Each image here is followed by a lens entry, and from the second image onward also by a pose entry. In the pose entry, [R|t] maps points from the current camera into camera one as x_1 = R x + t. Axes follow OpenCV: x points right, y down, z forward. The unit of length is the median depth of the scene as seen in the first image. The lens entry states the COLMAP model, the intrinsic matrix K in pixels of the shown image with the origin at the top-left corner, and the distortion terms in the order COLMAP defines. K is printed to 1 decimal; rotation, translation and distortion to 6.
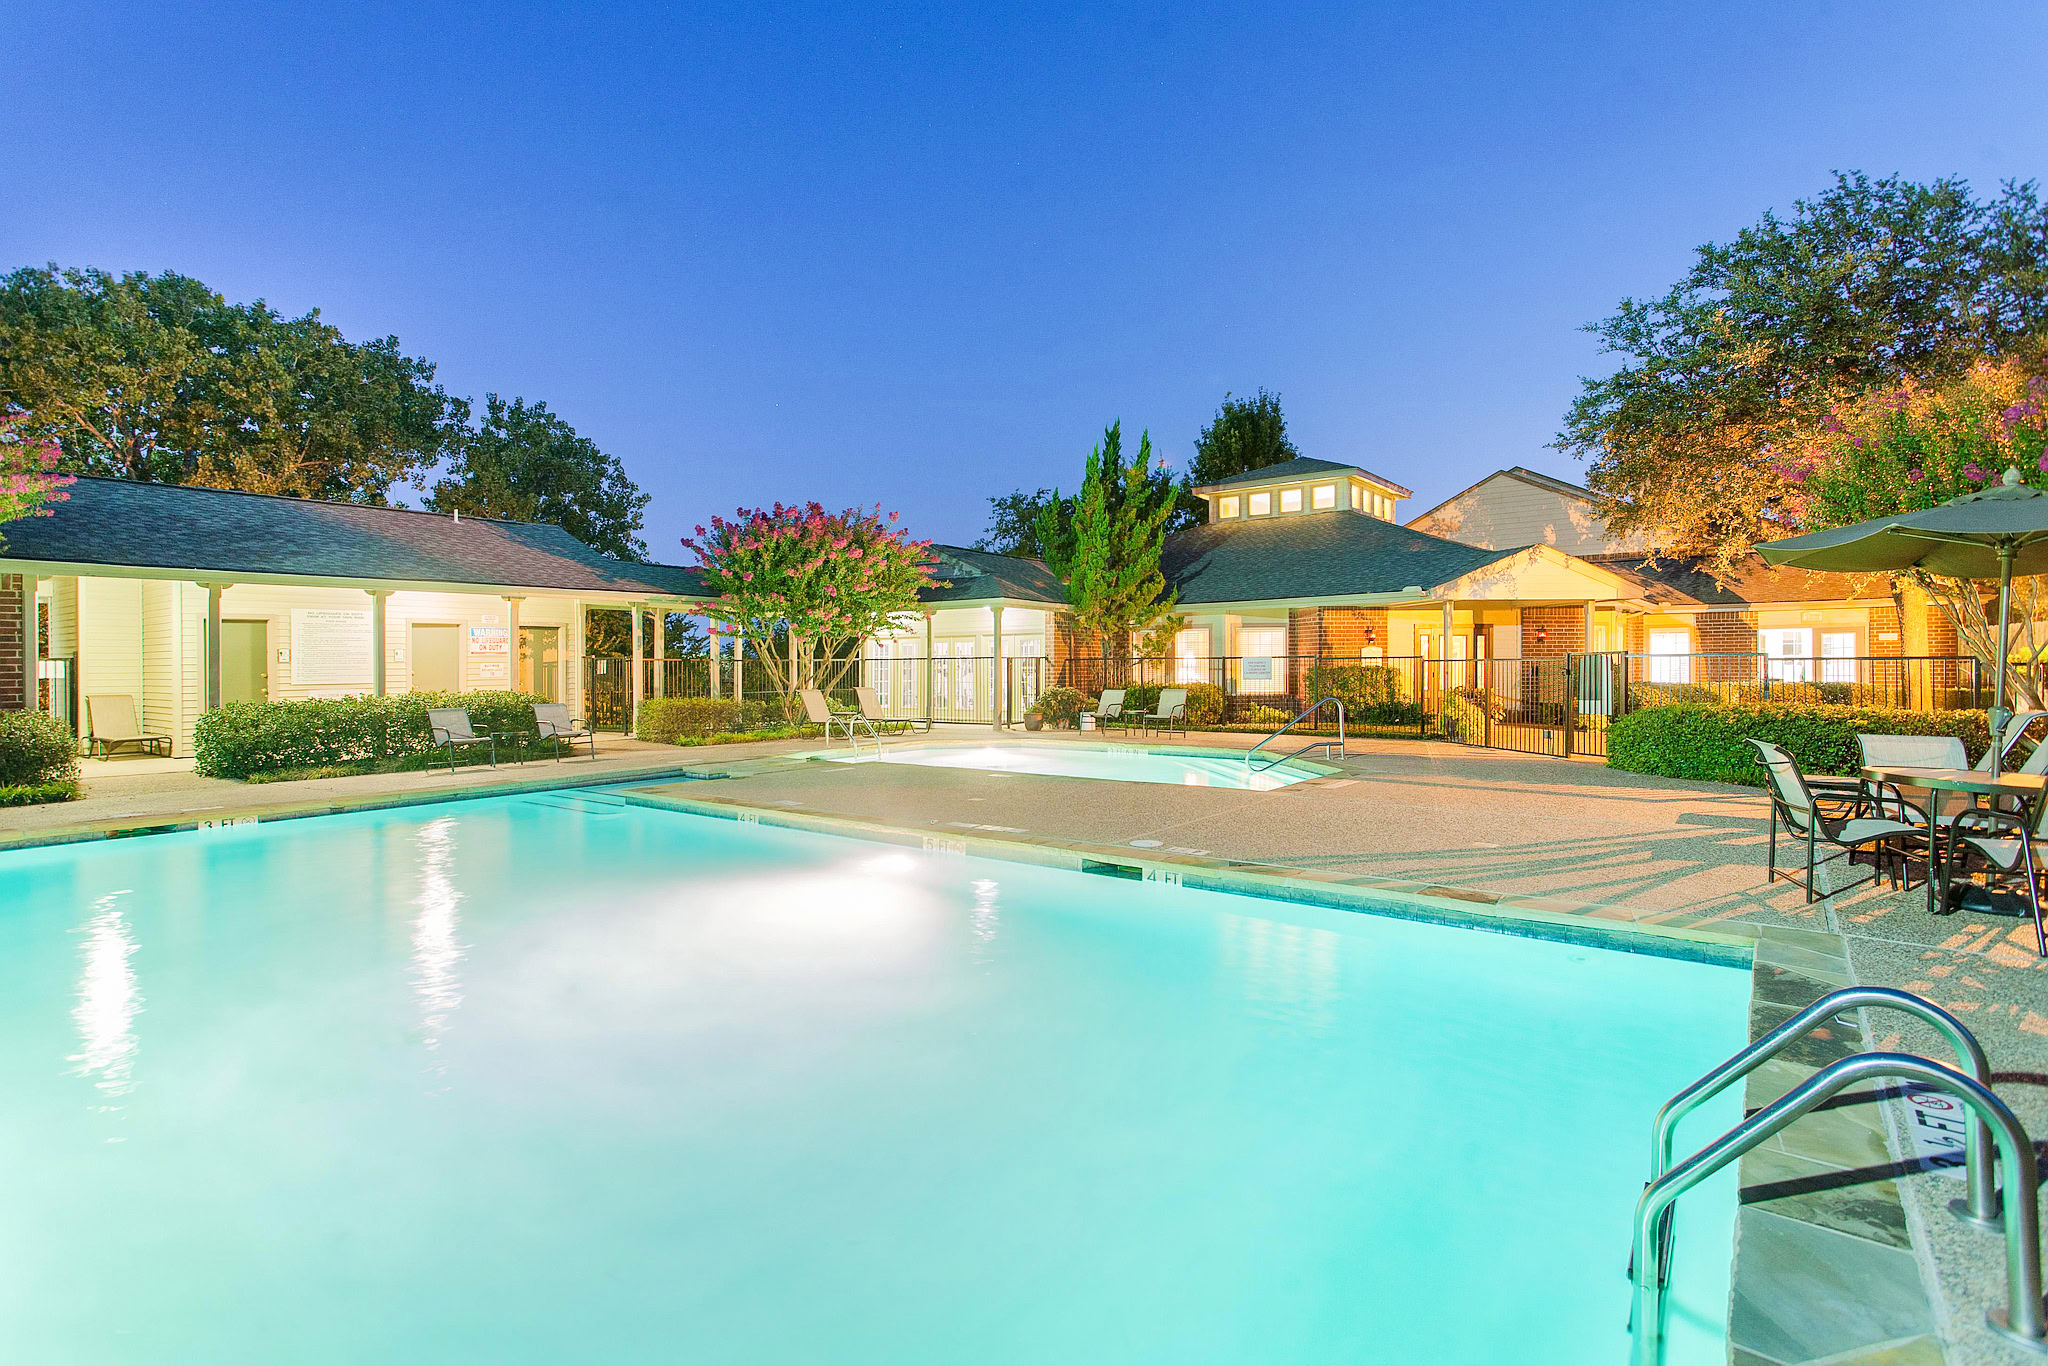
lens RADIAL K [[902.1, 0, 1026.3], [0, 902.1, 659.6], [0, 0, 1]] dist [0.000846, 0.000418]
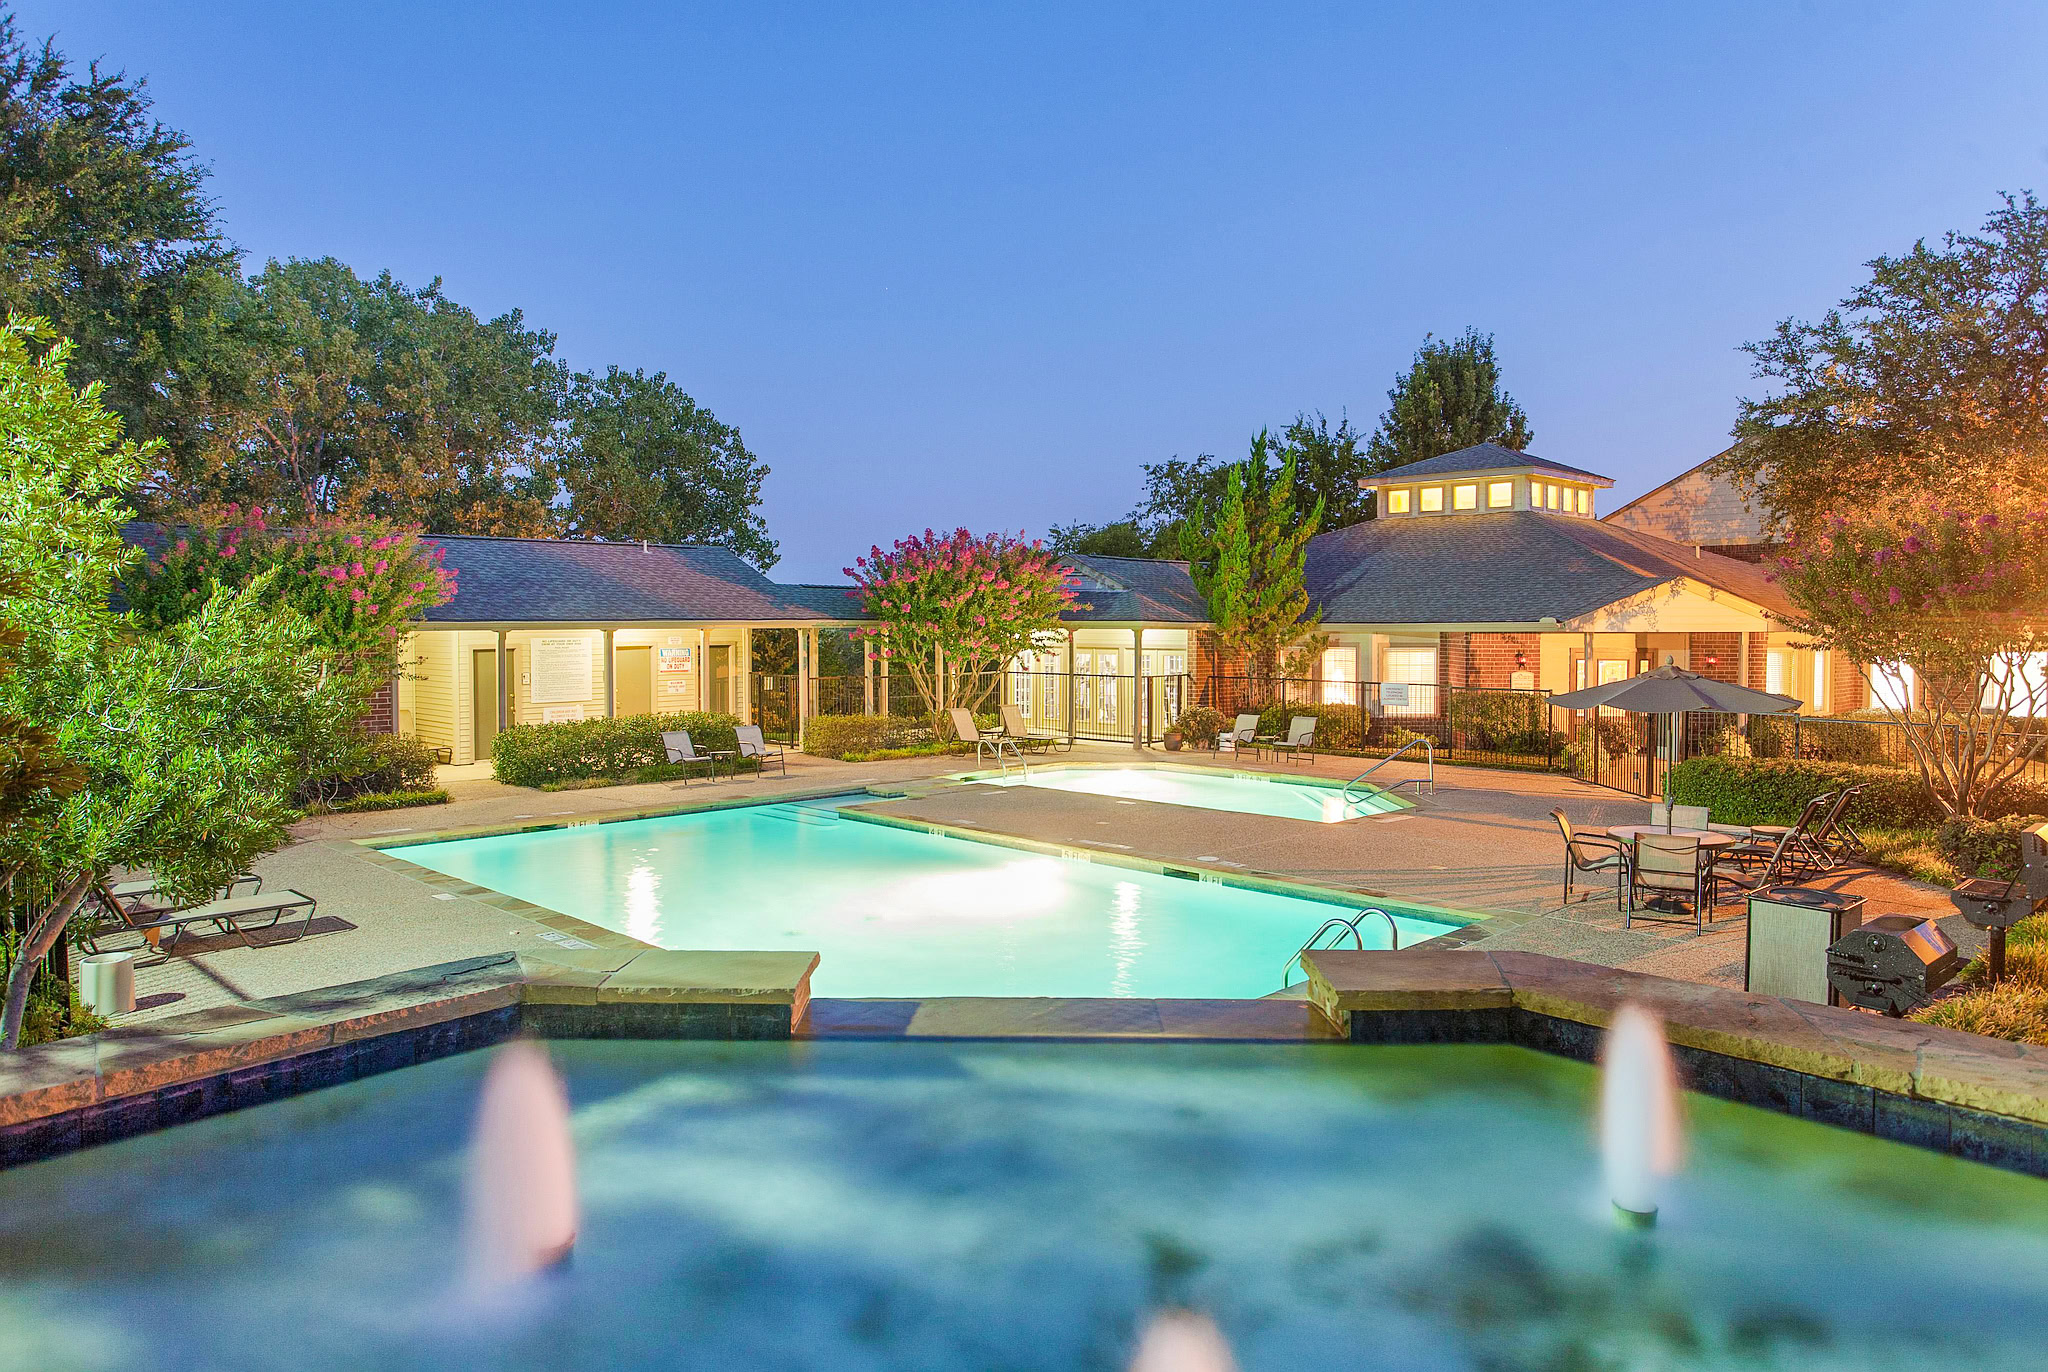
lens RADIAL K [[1040.9, 0, 1021.1], [0, 1040.9, 627.3], [0, 0, 1]] dist [0.000135, 0.000066]
pose [[0.987642, 0.000028, -0.156724, 0.022686], [-0.003300, 0.999782, -0.020620, -0.034585], [0.156689, 0.020883, 0.987427, -0.183692]]
